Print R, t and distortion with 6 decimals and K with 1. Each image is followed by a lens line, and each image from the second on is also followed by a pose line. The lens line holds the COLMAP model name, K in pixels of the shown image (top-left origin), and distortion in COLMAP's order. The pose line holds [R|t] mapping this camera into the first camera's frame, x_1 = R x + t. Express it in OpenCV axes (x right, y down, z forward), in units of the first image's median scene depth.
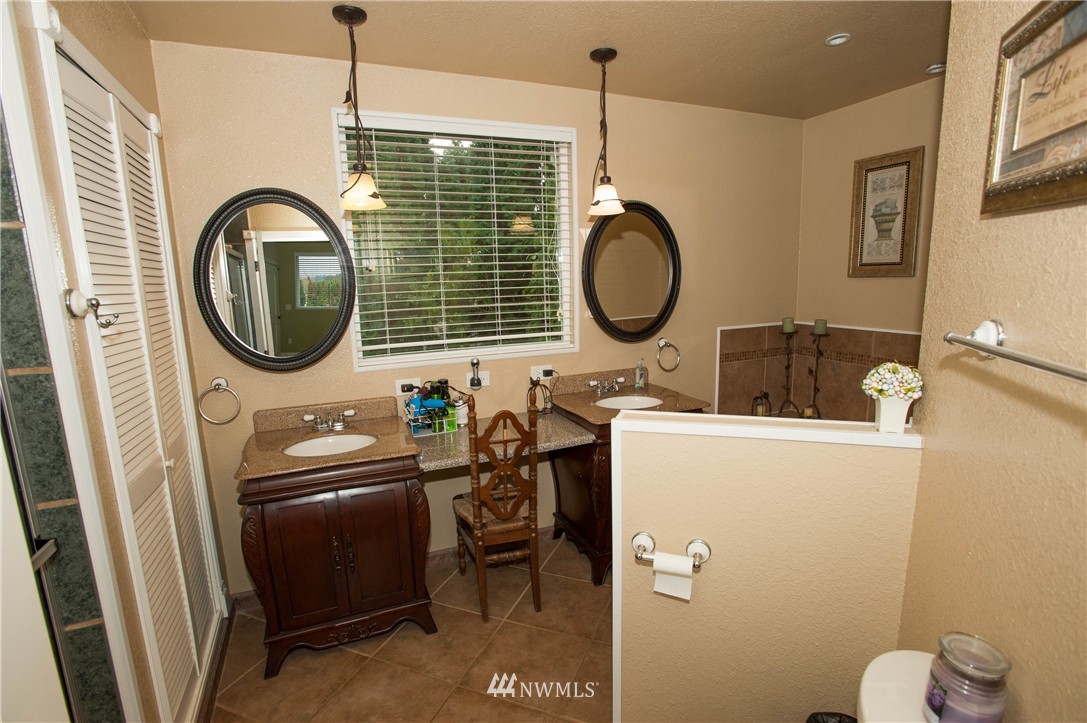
lens RADIAL K [[522.6, 0, 550.9], [0, 522.6, 367.5], [0, 0, 1]] dist [-0.032154, 0.000086]
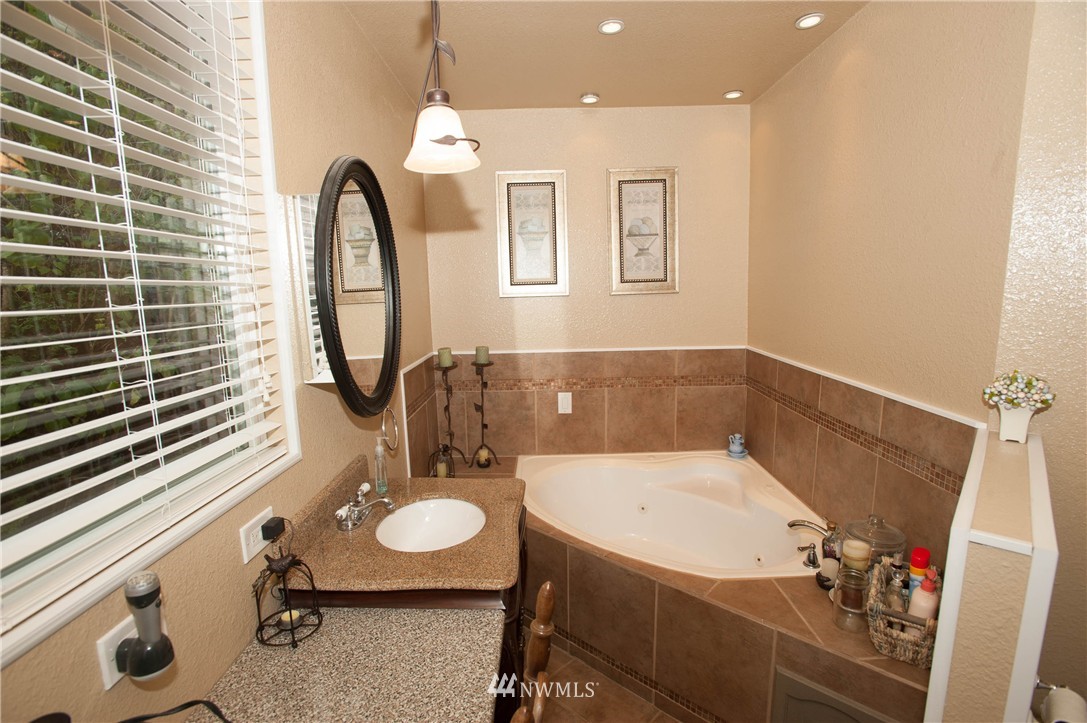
lens RADIAL K [[521.1, 0, 559.9], [0, 521.1, 366.2], [0, 0, 1]] dist [-0.069567, 0.000059]
pose [[0.373776, -0.116025, 0.920233, -0.256953], [0.170000, 0.983908, 0.055003, -0.093956], [-0.911807, 0.135881, 0.387486, 0.603154]]
